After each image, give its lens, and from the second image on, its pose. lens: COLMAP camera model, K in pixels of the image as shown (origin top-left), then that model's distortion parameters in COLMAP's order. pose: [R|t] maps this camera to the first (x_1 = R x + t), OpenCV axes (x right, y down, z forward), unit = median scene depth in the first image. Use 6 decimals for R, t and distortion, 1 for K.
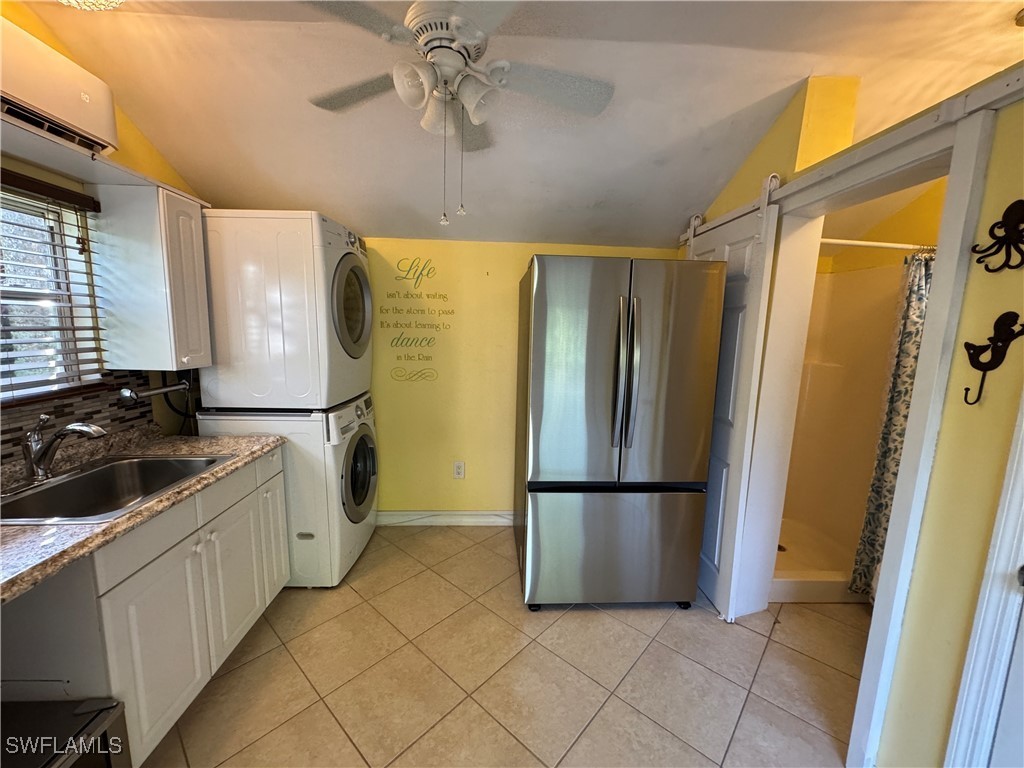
lens RADIAL K [[405.1, 0, 511.0], [0, 405.1, 383.0], [0, 0, 1]] dist [-0.001459, -0.000053]
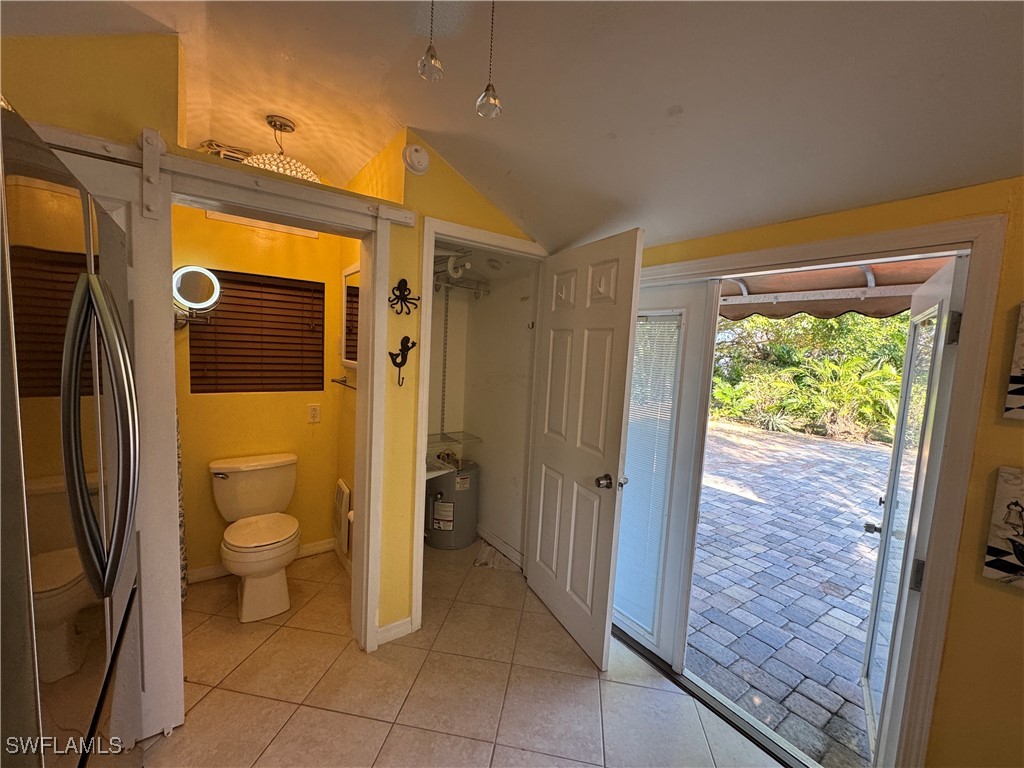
lens RADIAL K [[405.1, 0, 509.8], [0, 405.1, 383.3], [0, 0, 1]] dist [-0.001459, -0.000053]
pose [[-0.546742, -0.127622, 0.827518, -0.650766], [0.055003, 0.980707, 0.187587, -0.278955], [-0.835492, 0.148078, -0.529174, 1.577807]]
